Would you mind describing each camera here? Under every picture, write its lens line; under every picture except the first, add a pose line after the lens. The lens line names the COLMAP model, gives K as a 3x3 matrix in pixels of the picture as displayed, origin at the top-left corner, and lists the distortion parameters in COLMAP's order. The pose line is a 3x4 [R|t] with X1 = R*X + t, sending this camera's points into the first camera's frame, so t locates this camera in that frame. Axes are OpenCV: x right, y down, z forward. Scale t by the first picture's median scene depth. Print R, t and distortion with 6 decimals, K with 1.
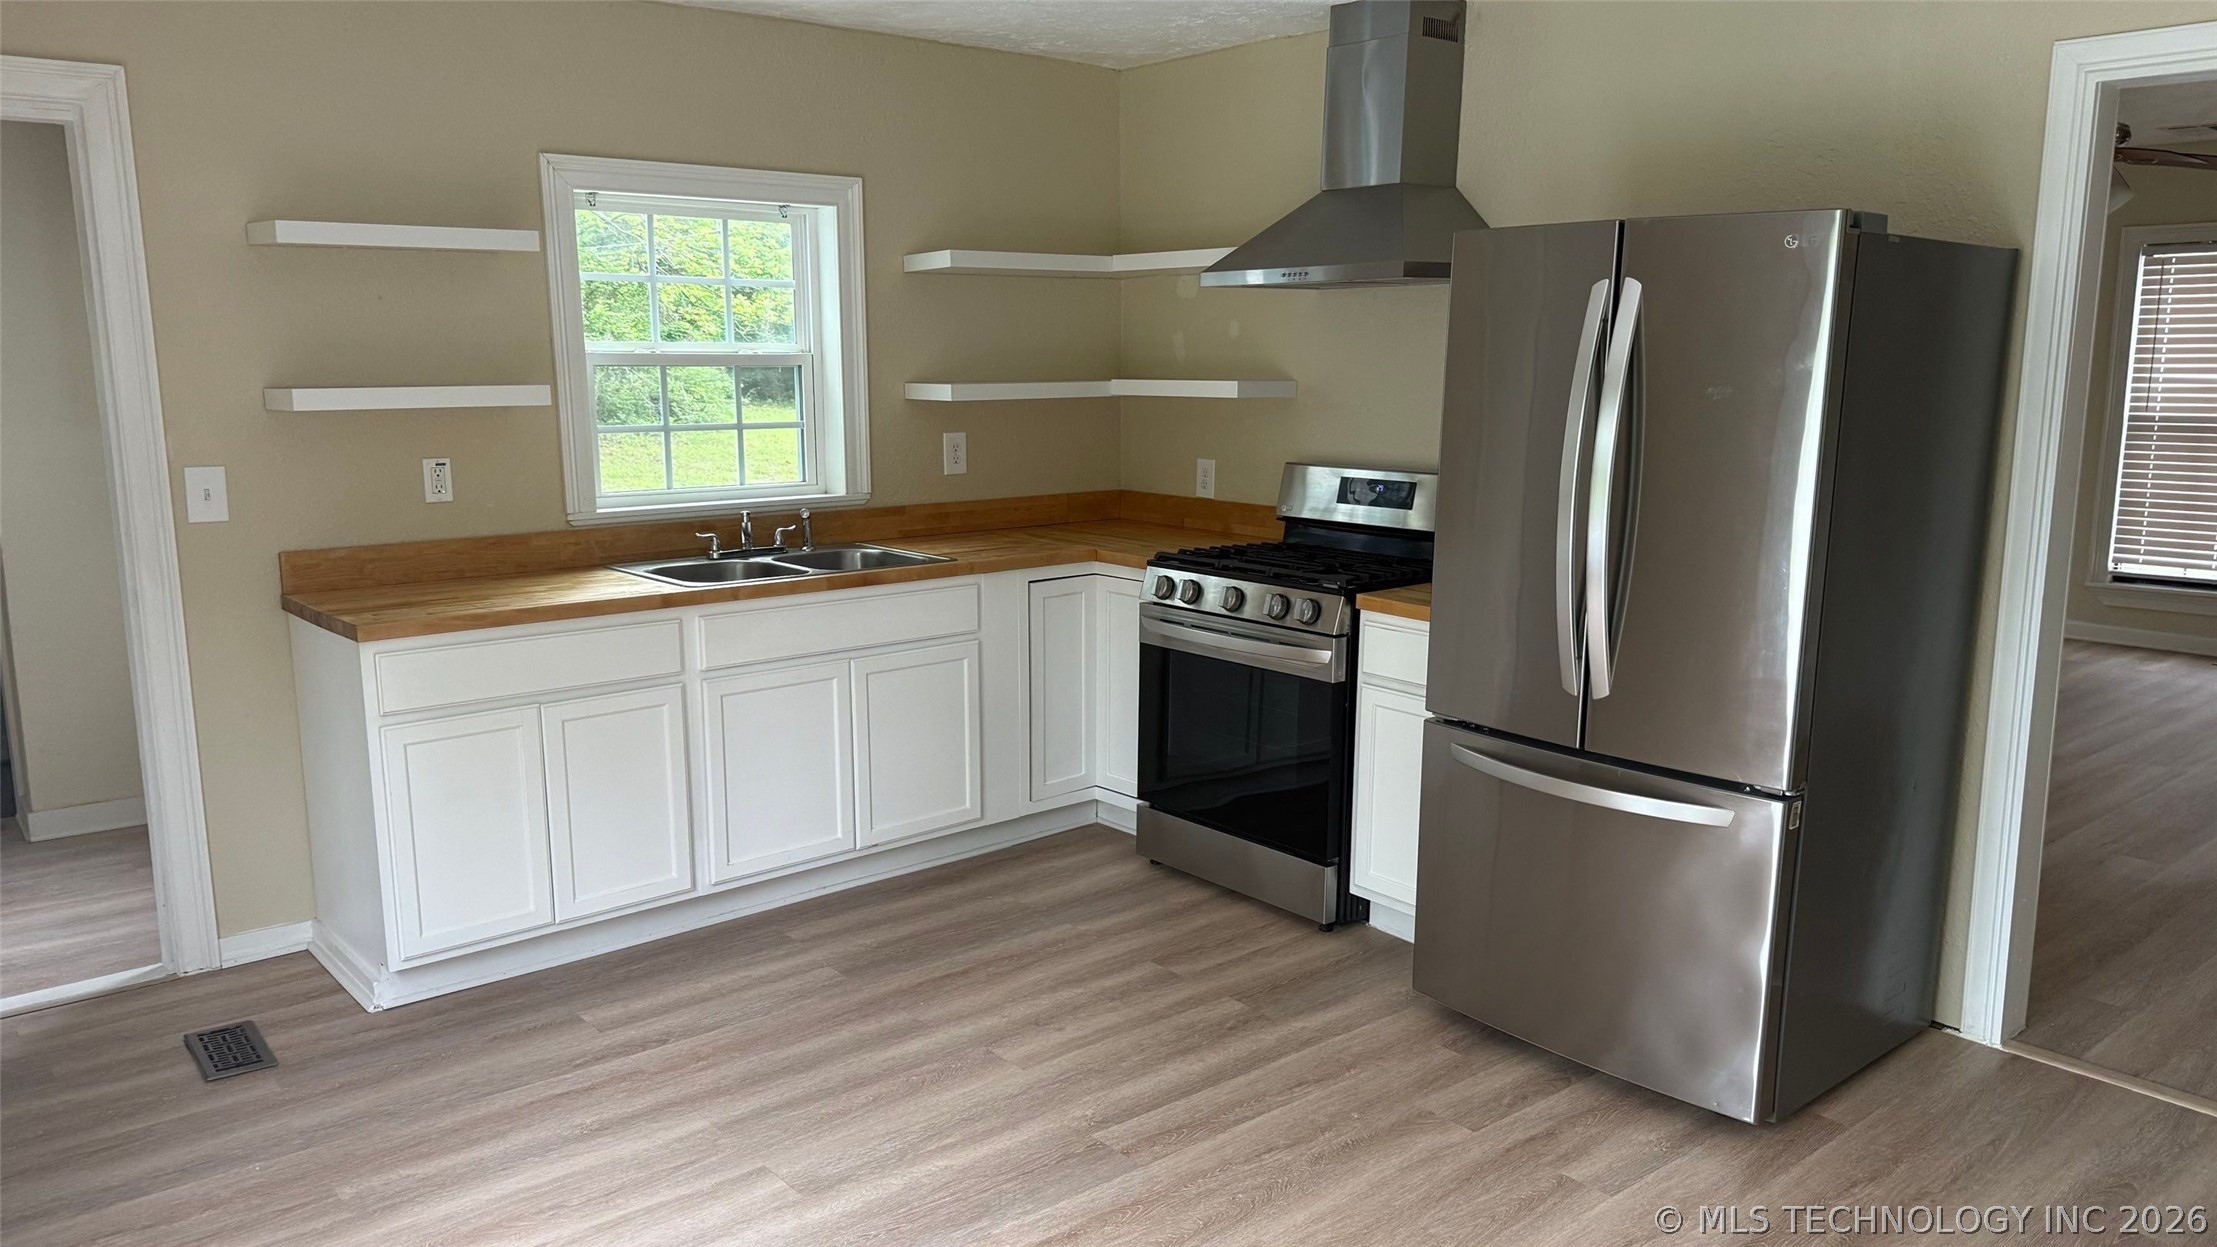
lens RADIAL K [[1530.4, 0, 1108.5], [0, 1530.4, 623.5], [0, 0, 1]] dist [0.135810, -0.227314]
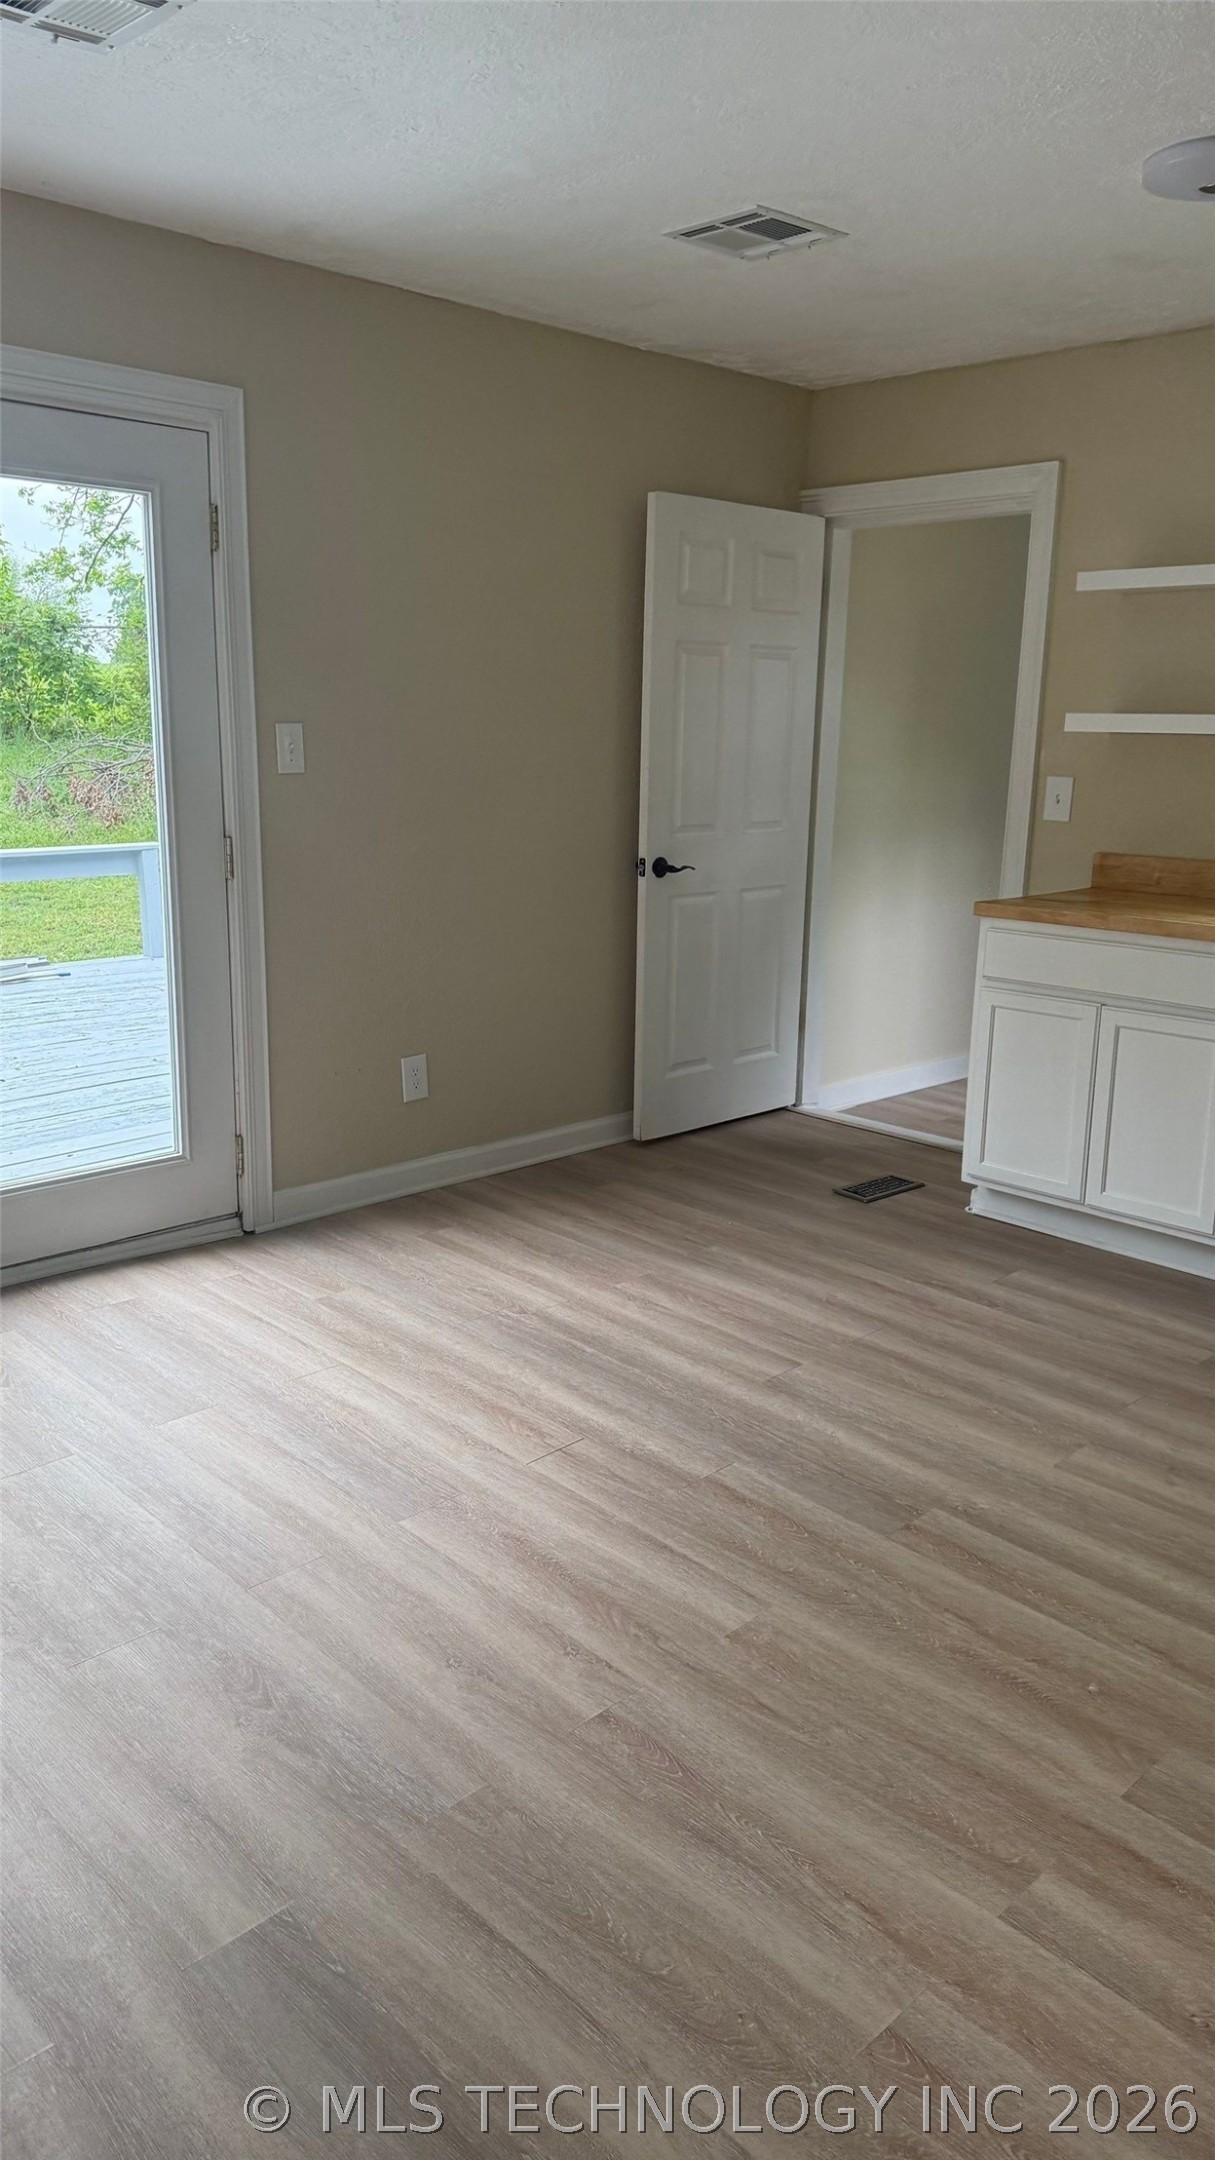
lens RADIAL K [[1491.1, 0, 600.8], [0, 1491.1, 1070.6], [0, 0, 1]] dist [0.135810, -0.227314]
pose [[0.082064, 0.233616, -0.968860, 0.755065], [-0.187750, 0.958357, 0.215181, -0.077554], [0.978783, 0.164245, 0.122508, 0.613066]]
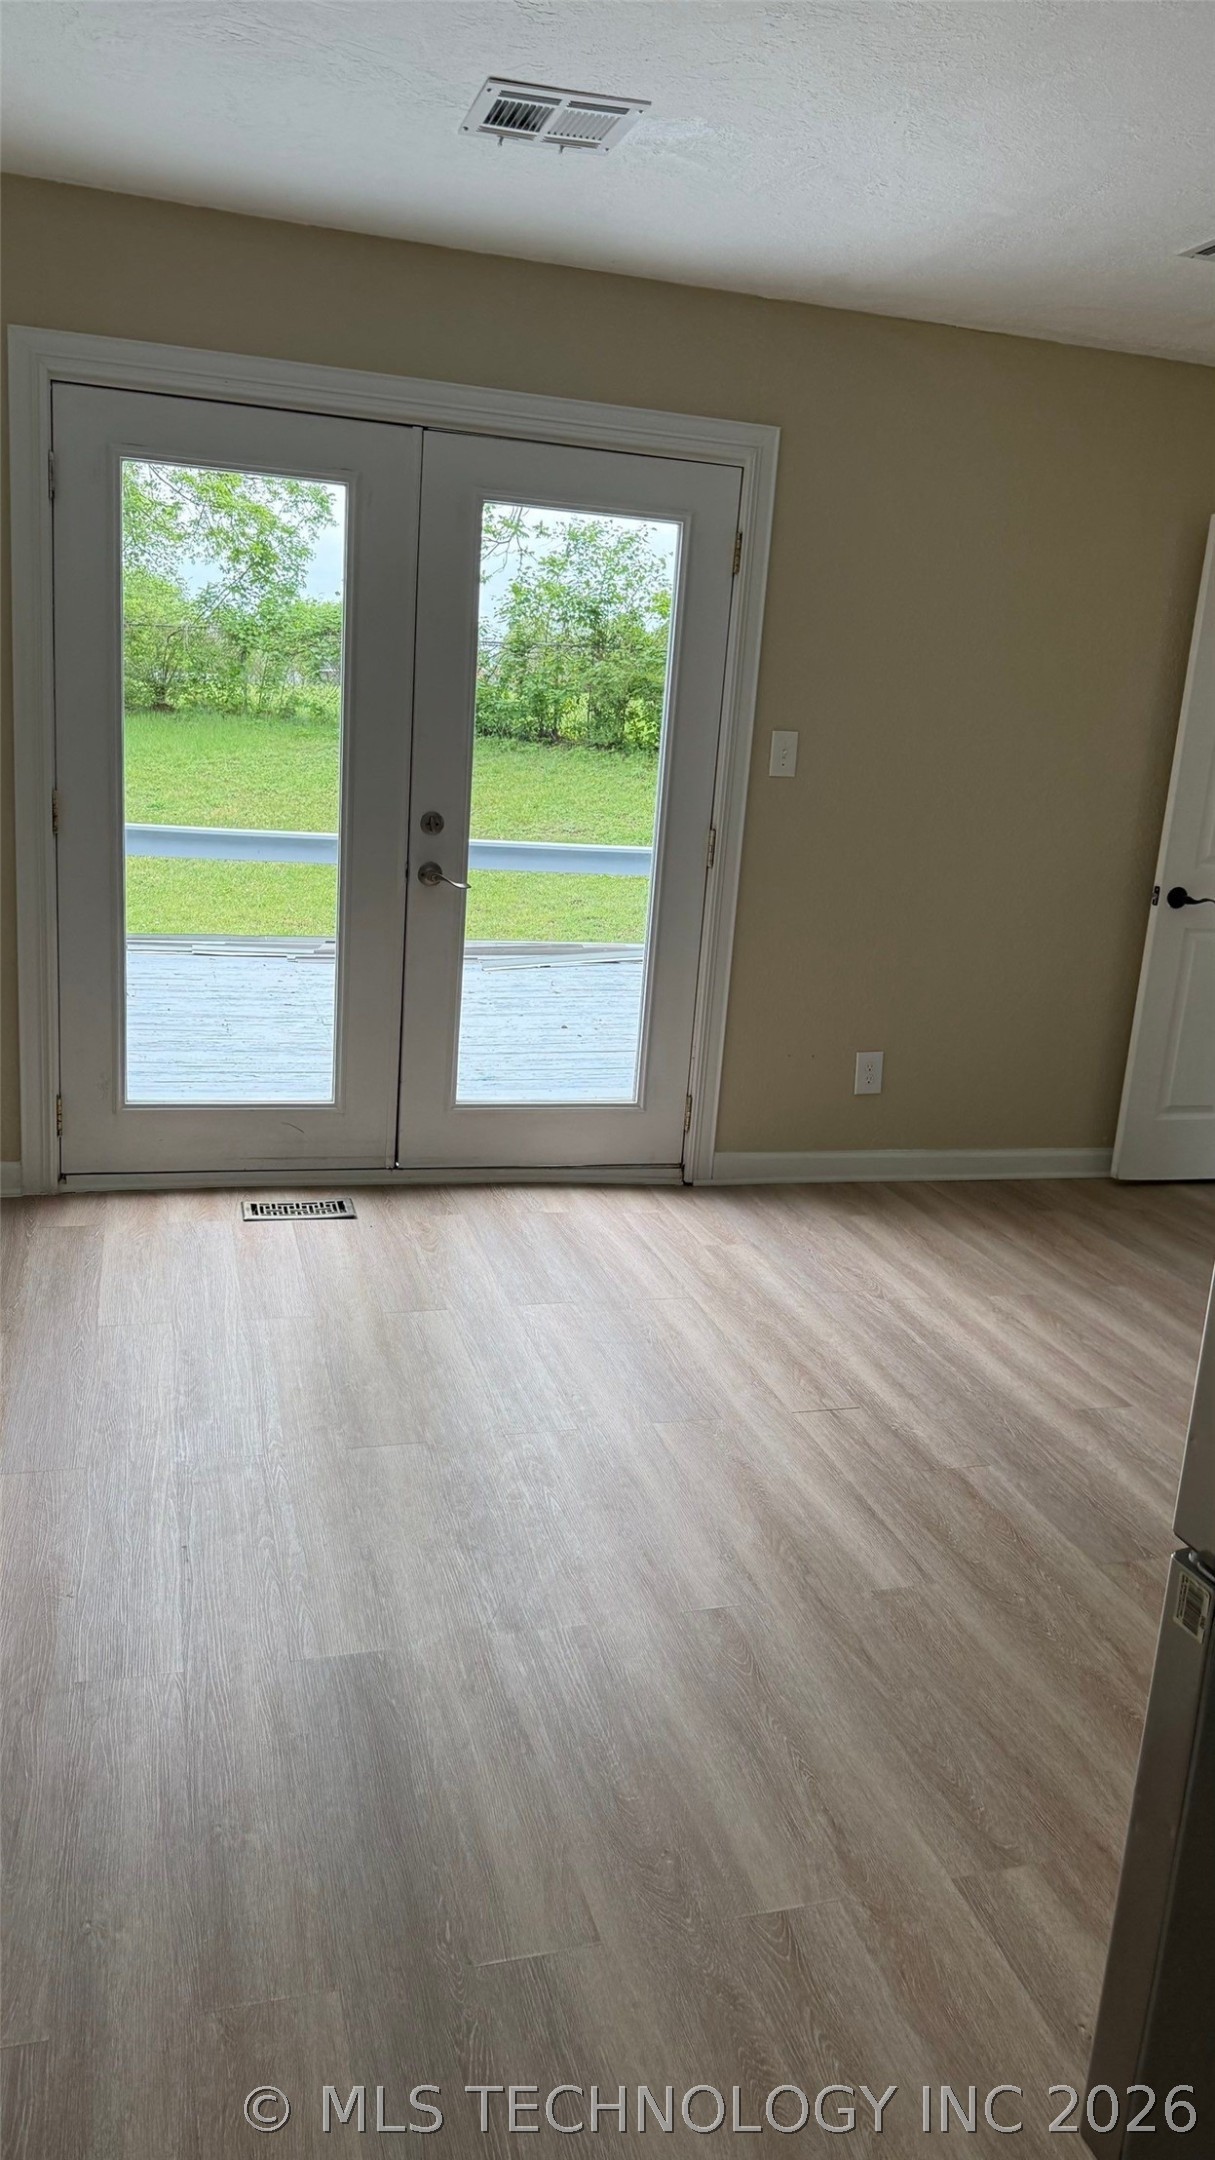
lens RADIAL K [[1491.1, 0, 600.8], [0, 1491.1, 1070.6], [0, 0, 1]] dist [0.135810, -0.227314]
pose [[-0.395157, 0.188812, -0.899000, 0.810567], [-0.218933, 0.931091, 0.291784, -0.109784], [0.892143, 0.312122, -0.326590, 0.856696]]
